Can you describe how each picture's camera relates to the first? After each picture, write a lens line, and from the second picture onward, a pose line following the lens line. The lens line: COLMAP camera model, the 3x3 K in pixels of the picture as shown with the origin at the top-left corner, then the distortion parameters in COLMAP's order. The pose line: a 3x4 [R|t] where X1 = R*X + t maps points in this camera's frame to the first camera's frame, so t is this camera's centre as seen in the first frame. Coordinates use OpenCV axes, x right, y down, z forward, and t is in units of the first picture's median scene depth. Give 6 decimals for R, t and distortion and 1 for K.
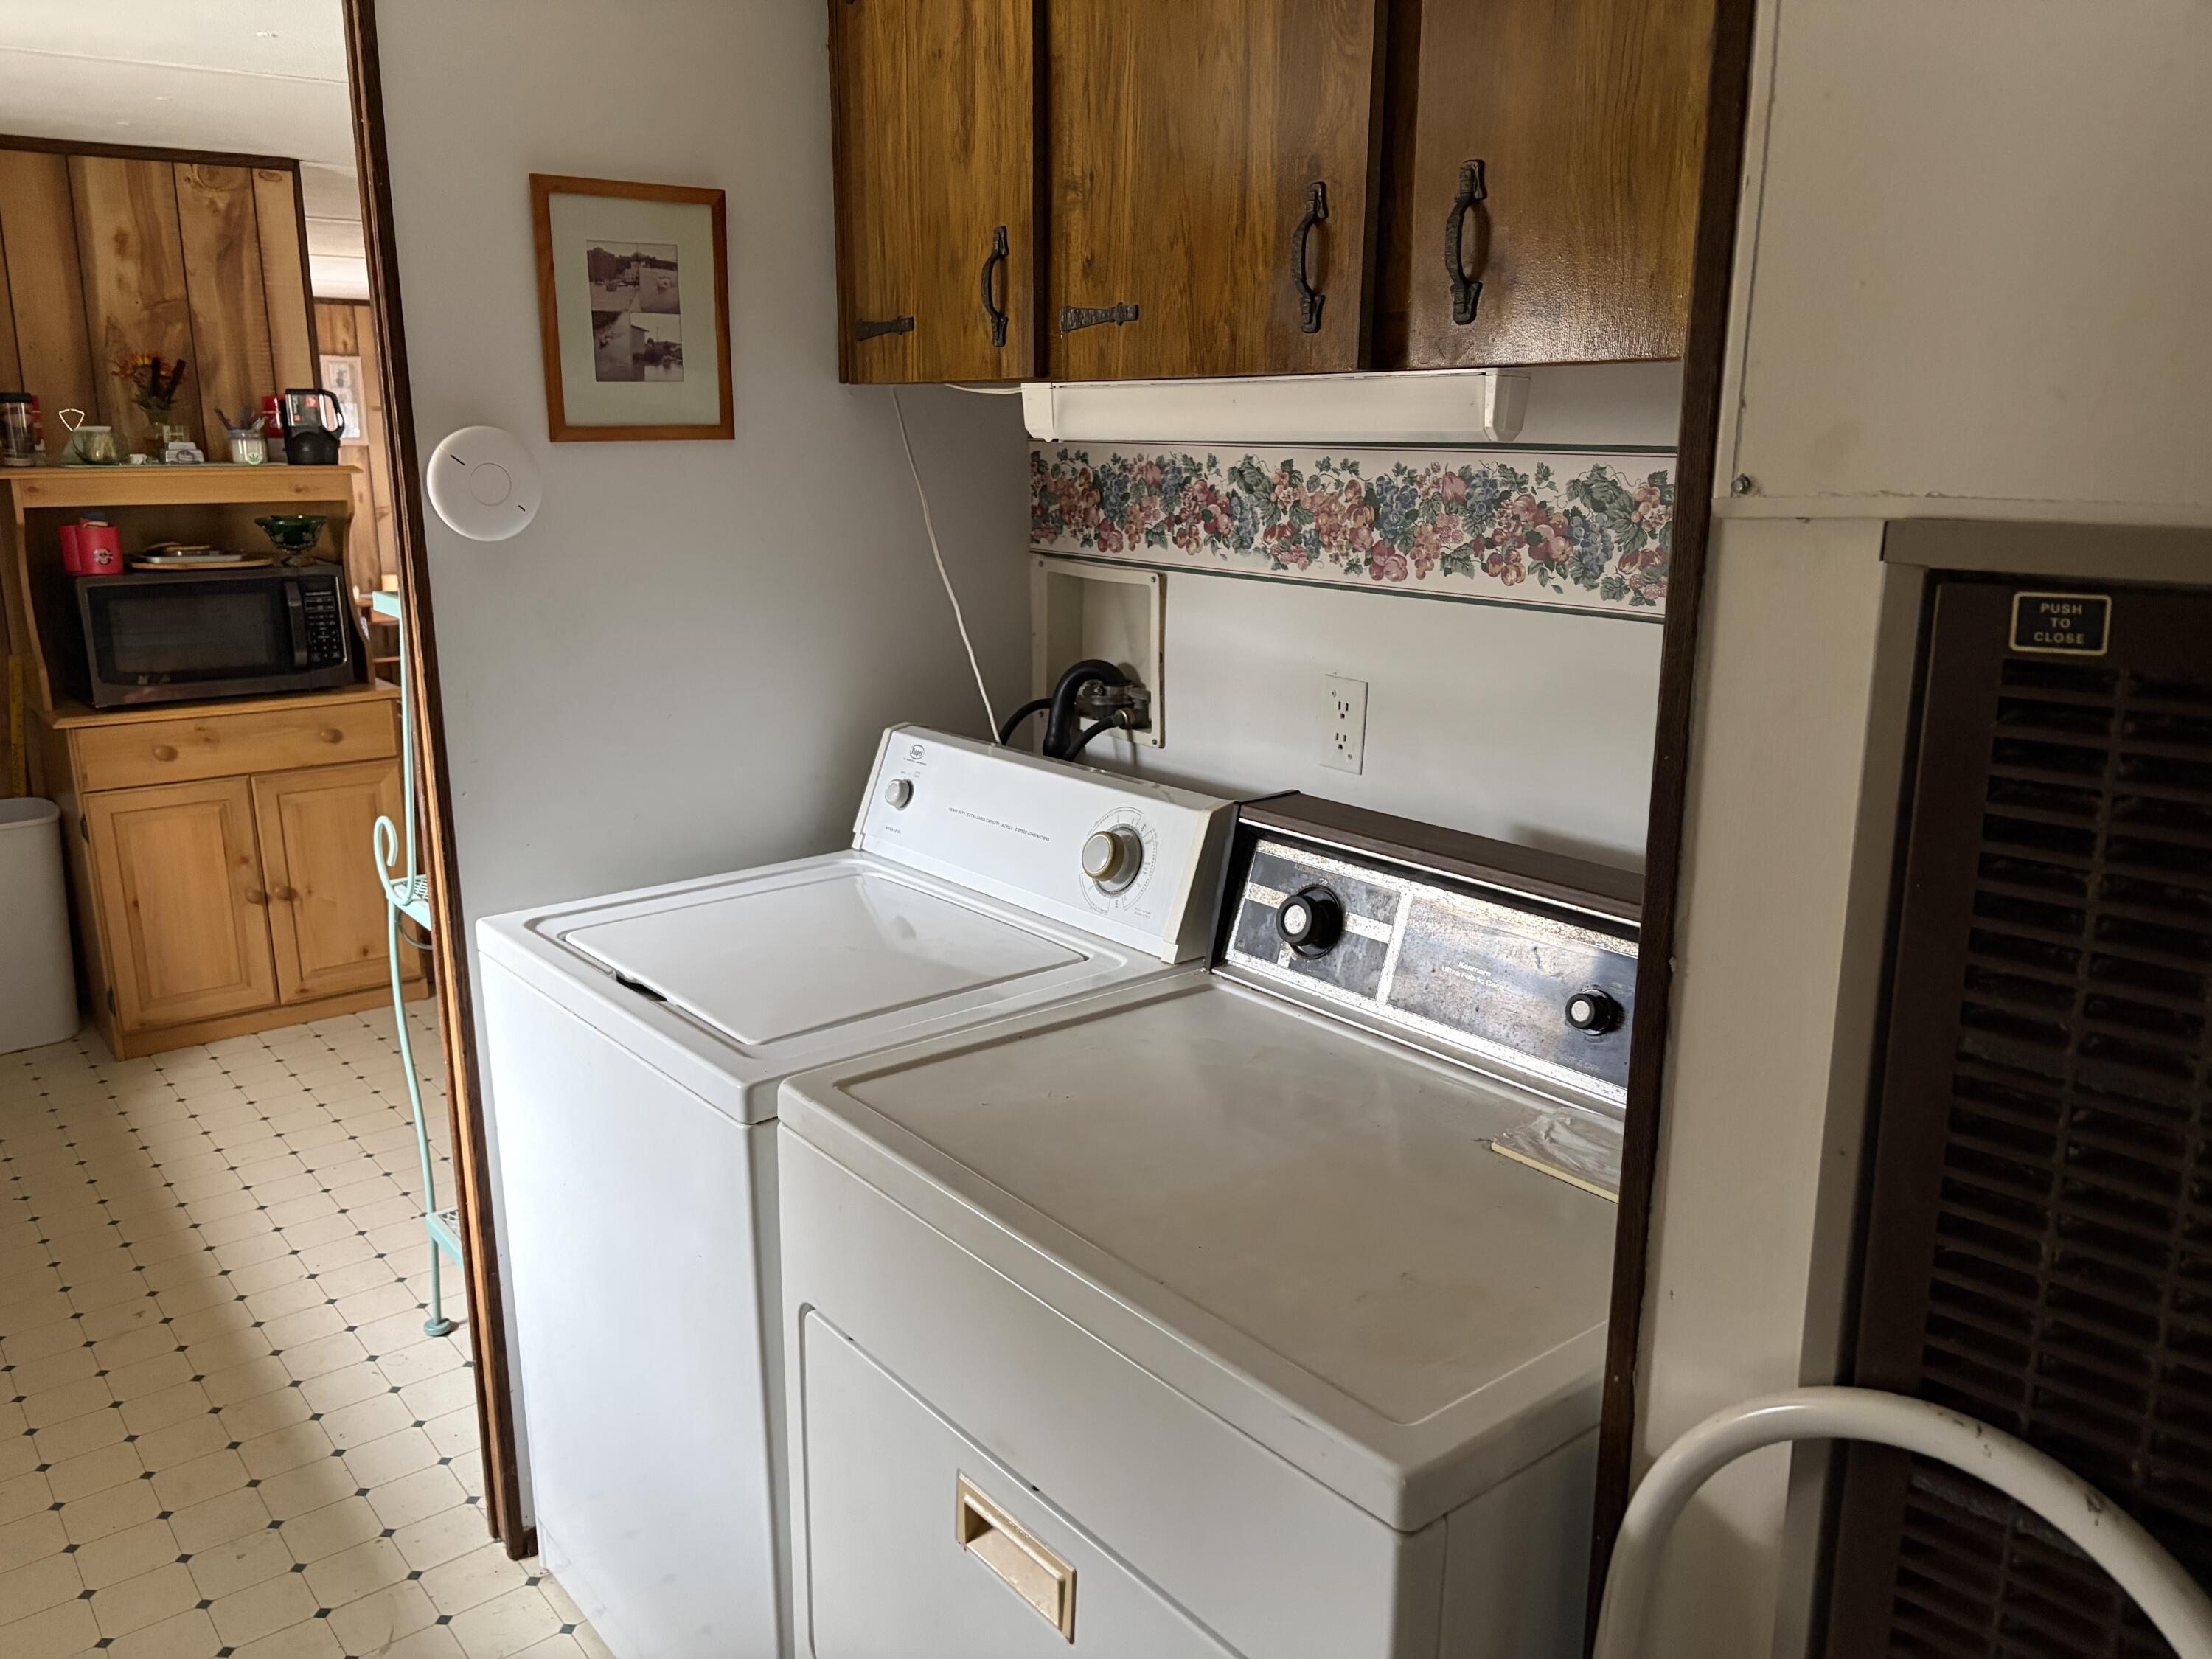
lens RADIAL K [[1675.4, 0, 1111.4], [0, 1675.4, 830.6], [0, 0, 1]] dist [0.033748, -0.028357]
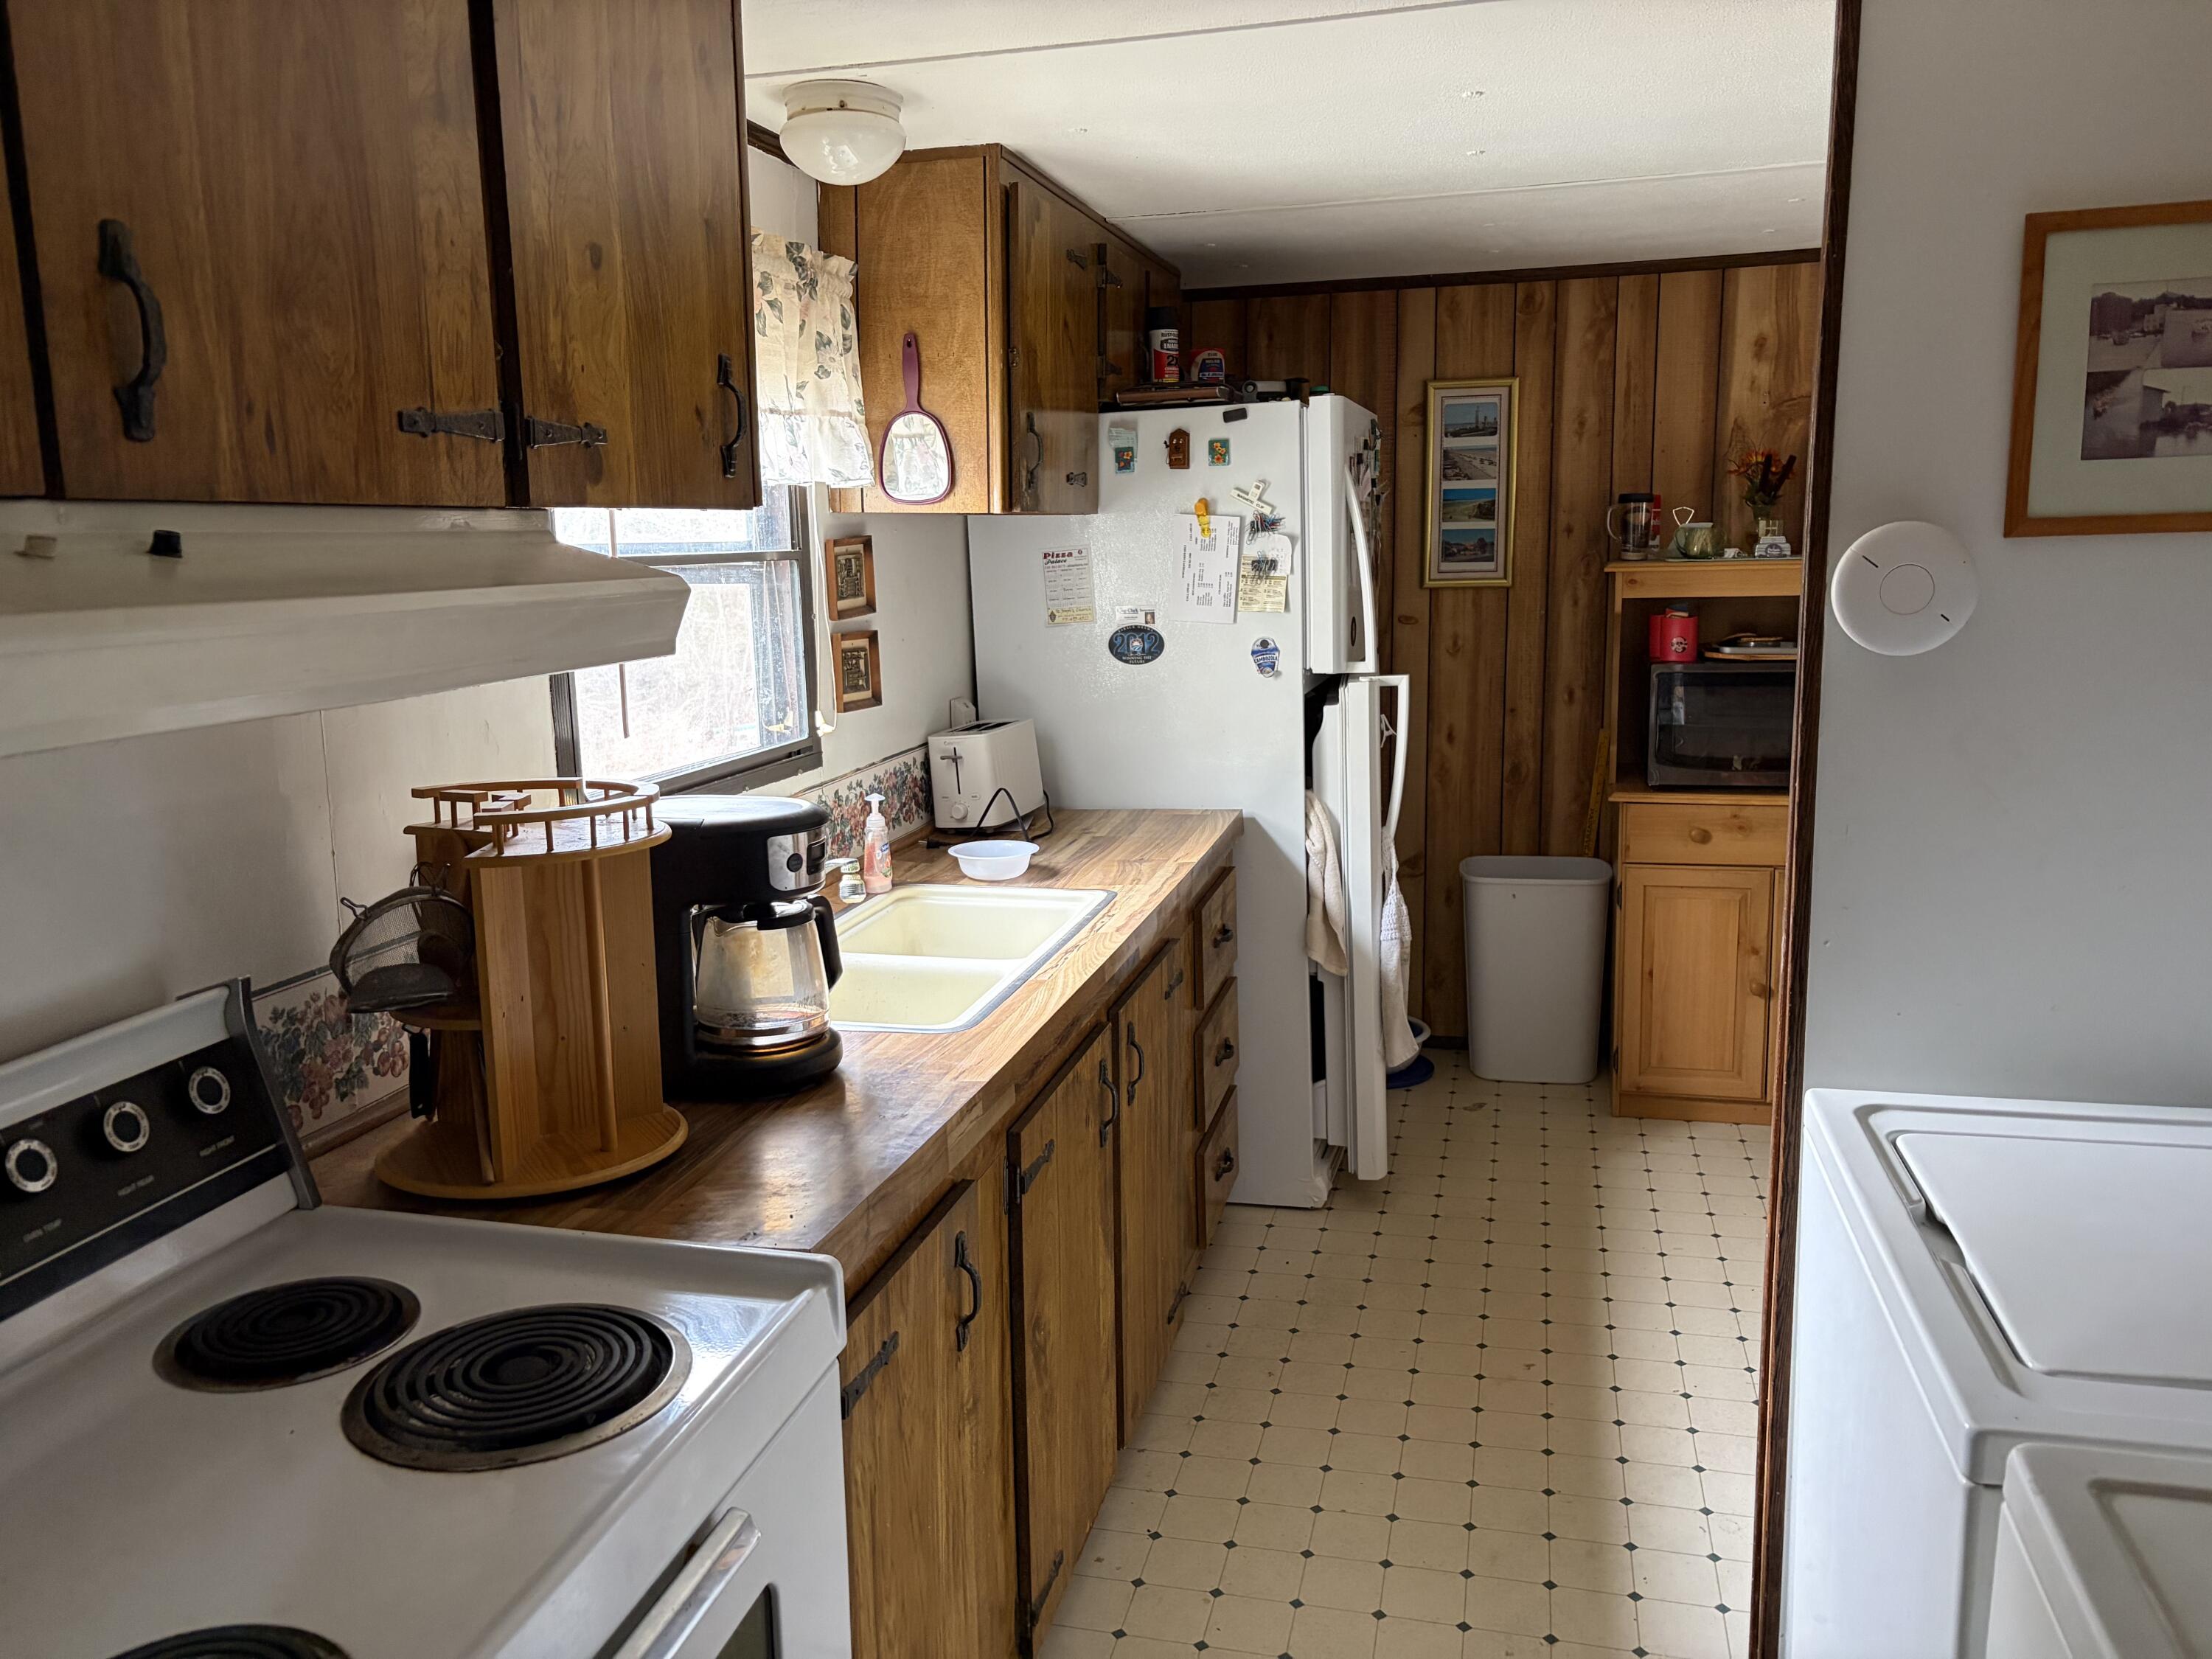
lens RADIAL K [[1675.4, 0, 1102.5], [0, 1675.4, 833.6], [0, 0, 1]] dist [0.033748, -0.028357]
pose [[0.593021, 0.130002, -0.794623, 0.039589], [-0.166924, 0.985289, 0.036621, -0.024184], [0.787694, 0.110925, 0.605998, 0.091506]]
